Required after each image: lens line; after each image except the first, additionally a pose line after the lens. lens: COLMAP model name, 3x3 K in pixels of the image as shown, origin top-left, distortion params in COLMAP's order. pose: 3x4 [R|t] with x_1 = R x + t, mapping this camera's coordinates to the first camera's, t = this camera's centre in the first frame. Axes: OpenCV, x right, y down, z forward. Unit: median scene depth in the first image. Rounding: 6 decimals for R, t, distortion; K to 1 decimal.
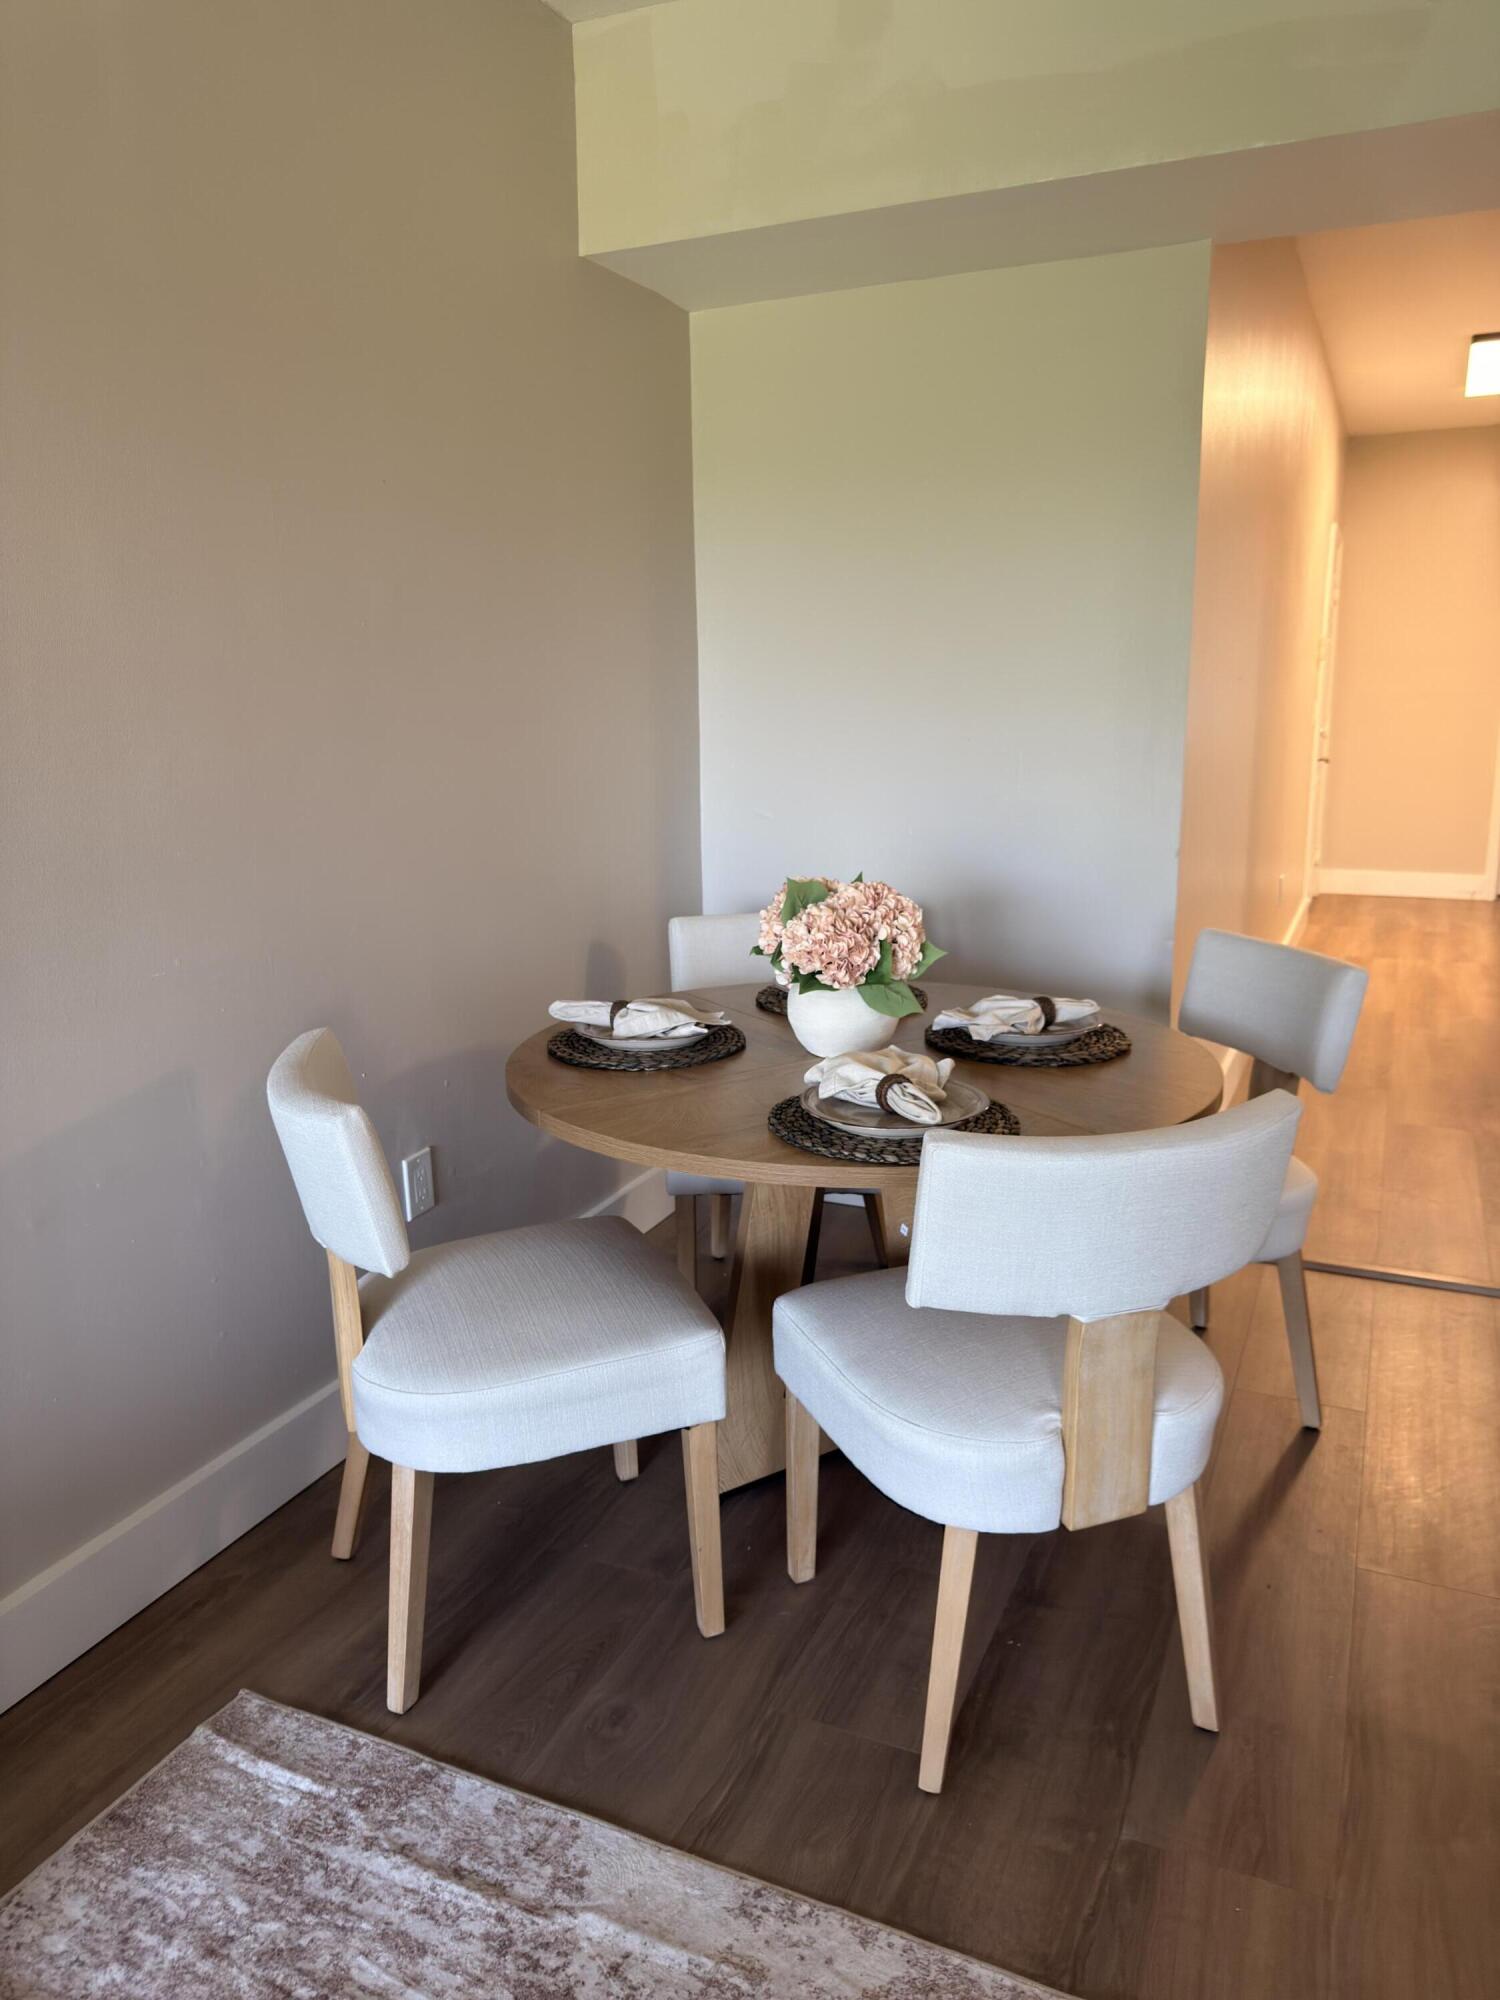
lens RADIAL K [[1417.7, 0, 750.9], [0, 1417.7, 990.3], [0, 0, 1]] dist [0.057600, -0.067705]
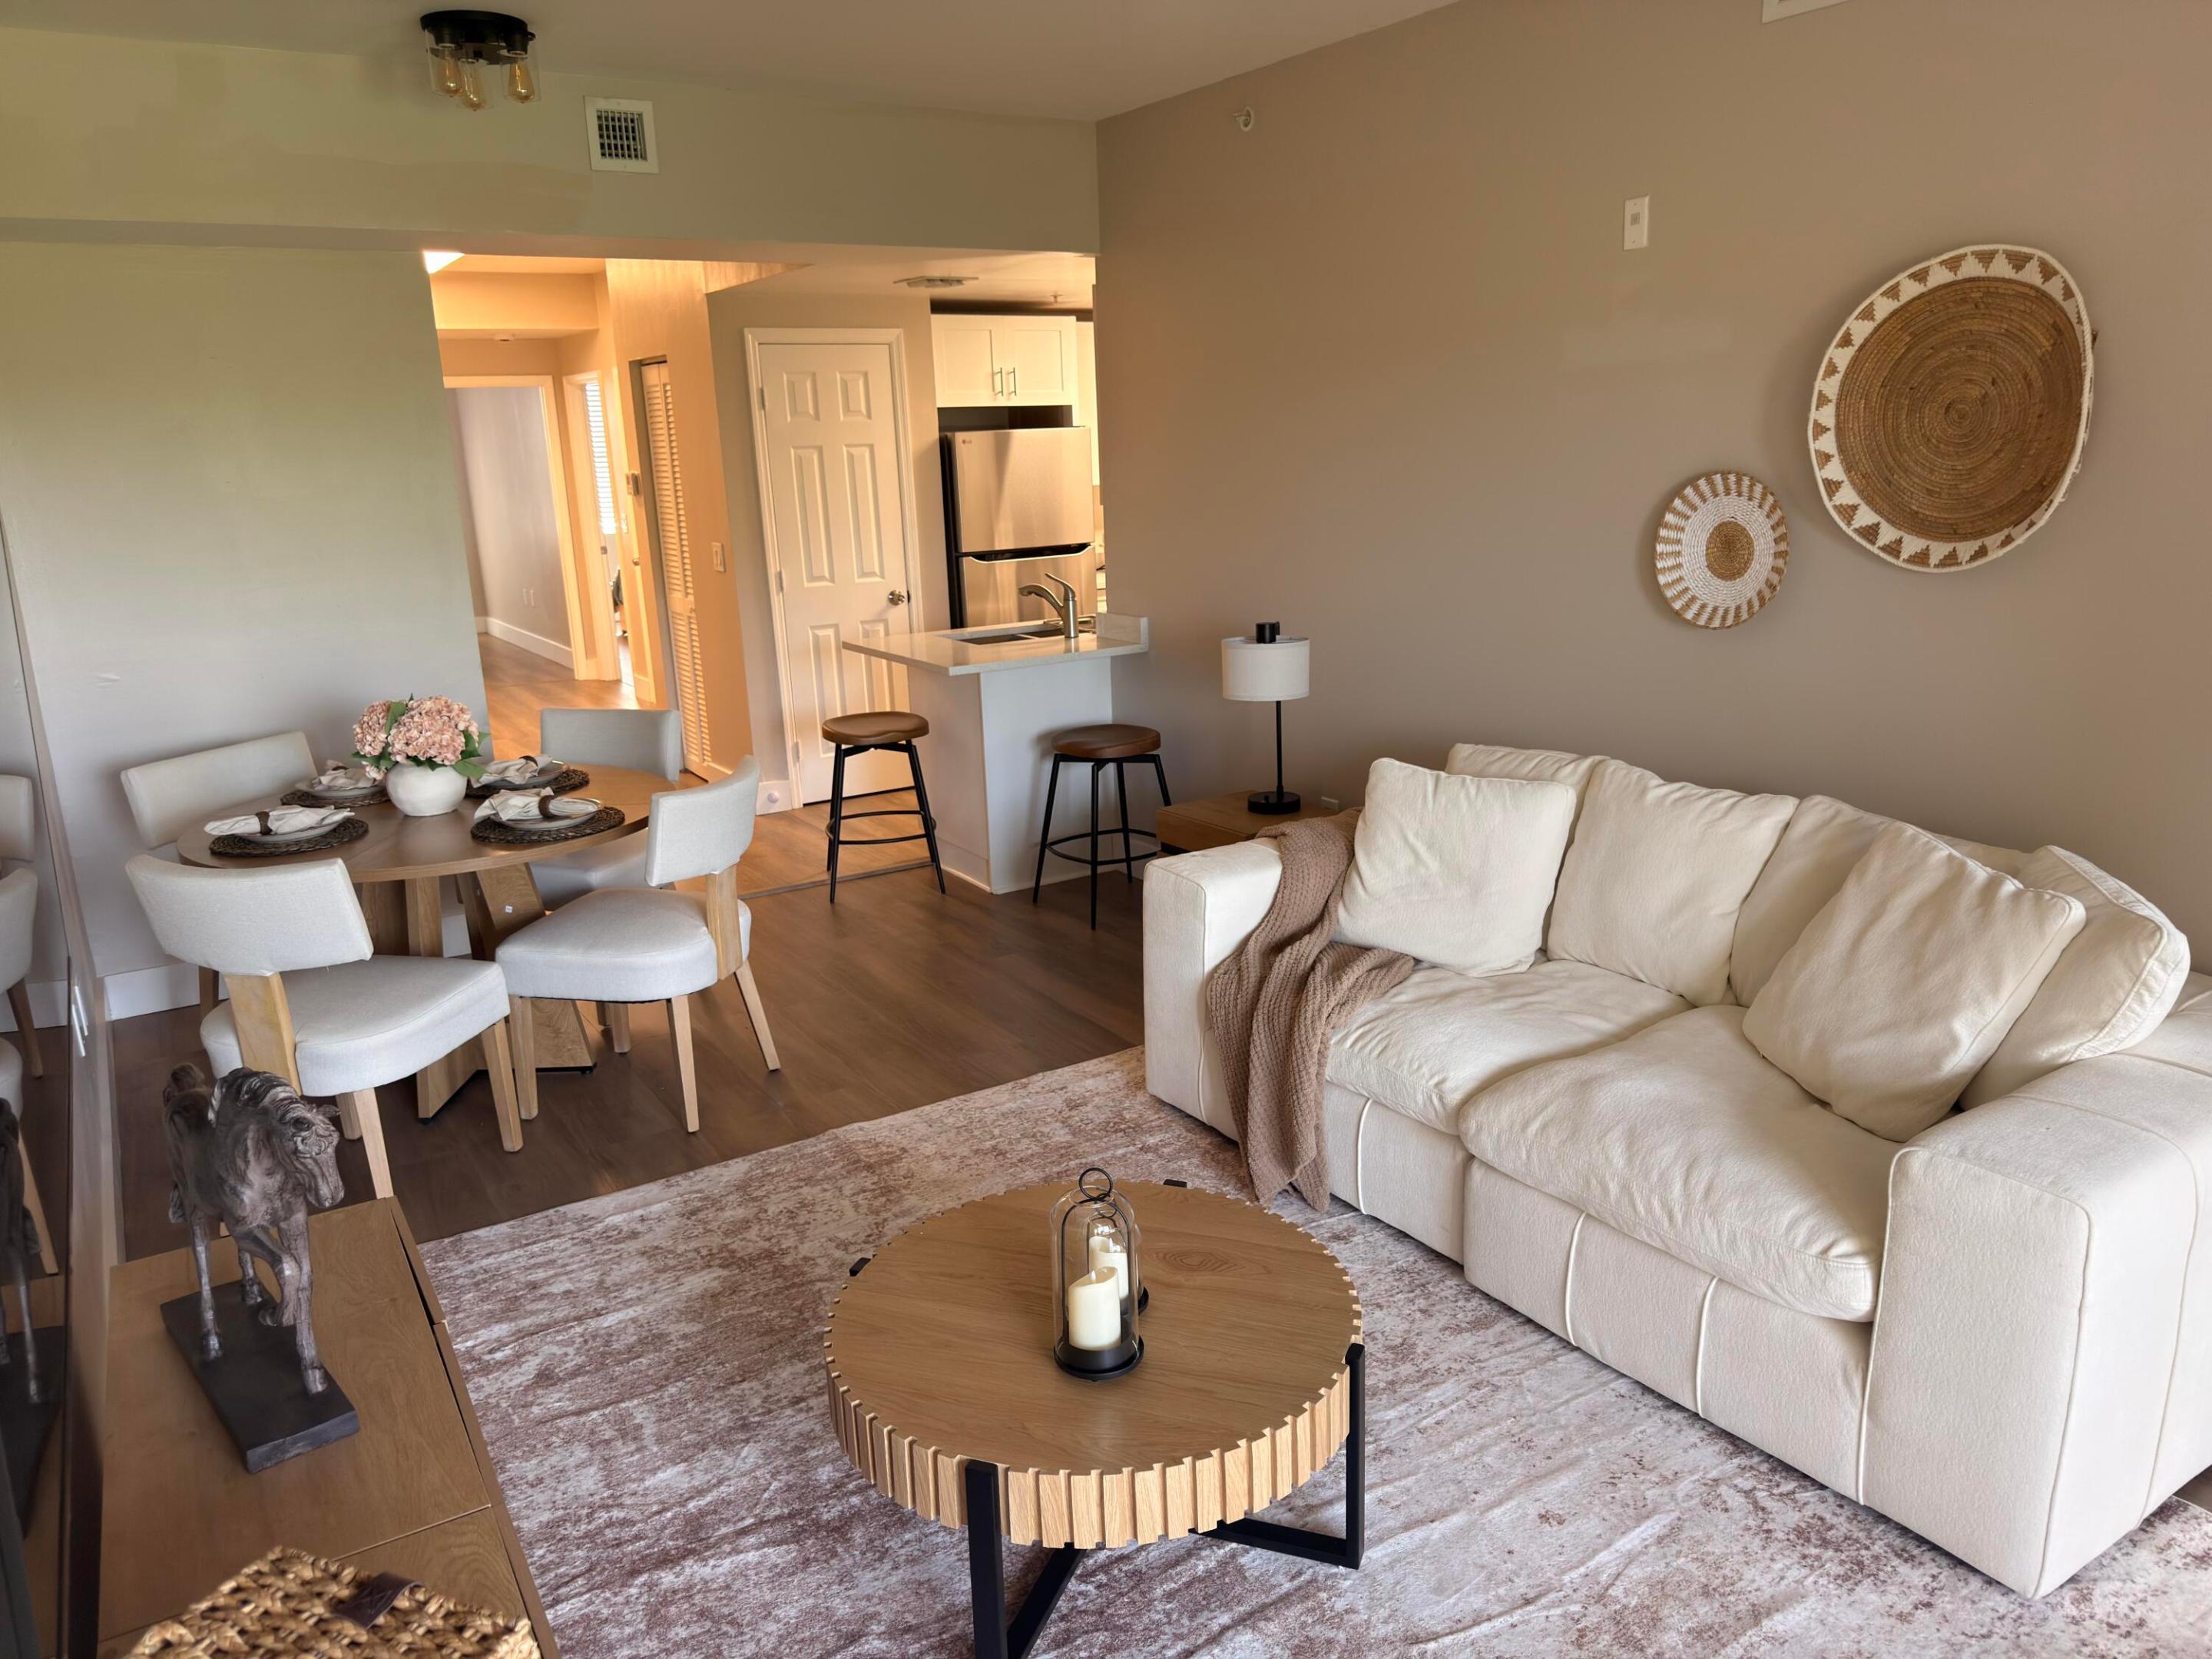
lens RADIAL K [[1567.9, 0, 1095.2], [0, 1567.9, 829.8], [0, 0, 1]] dist [0.057600, -0.067705]
pose [[0.554945, -0.209121, 0.805173, -0.327752], [0.202887, 0.972684, 0.112792, 0.005714], [-0.806767, 0.100766, 0.582214, -0.200129]]
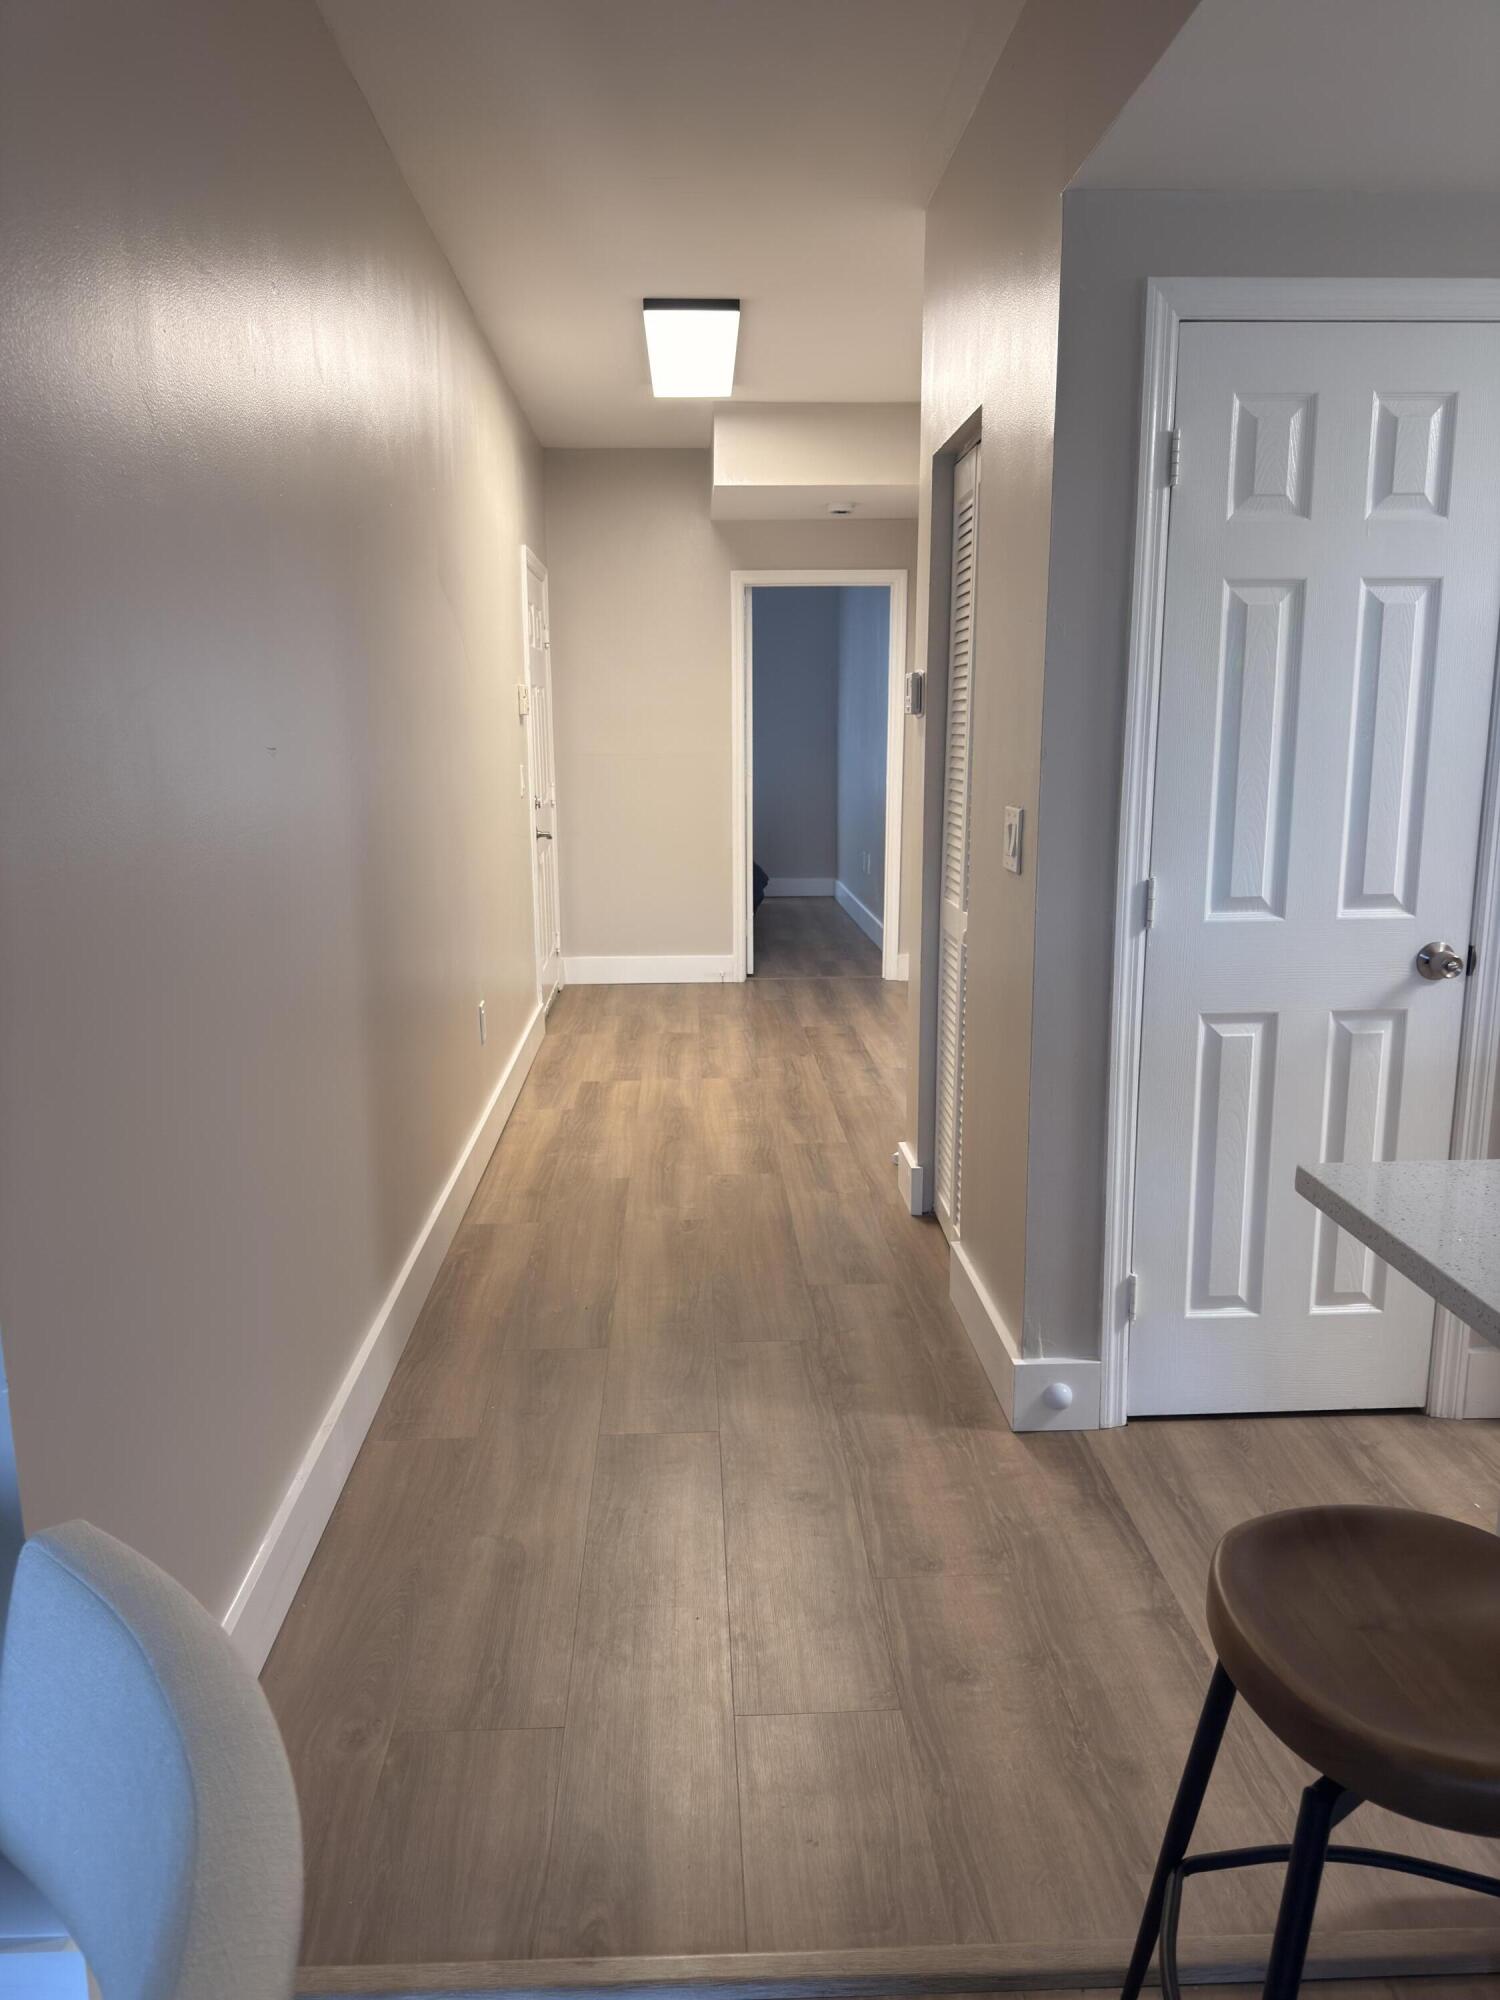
lens RADIAL K [[1417.7, 0, 724.5], [0, 1417.7, 1023.9], [0, 0, 1]] dist [0.057600, -0.067705]
pose [[0.897735, -0.082862, 0.432672, 0.150008], [0.086901, 0.996162, 0.010468, -0.060183], [-0.431879, 0.028202, 0.901490, 0.252350]]
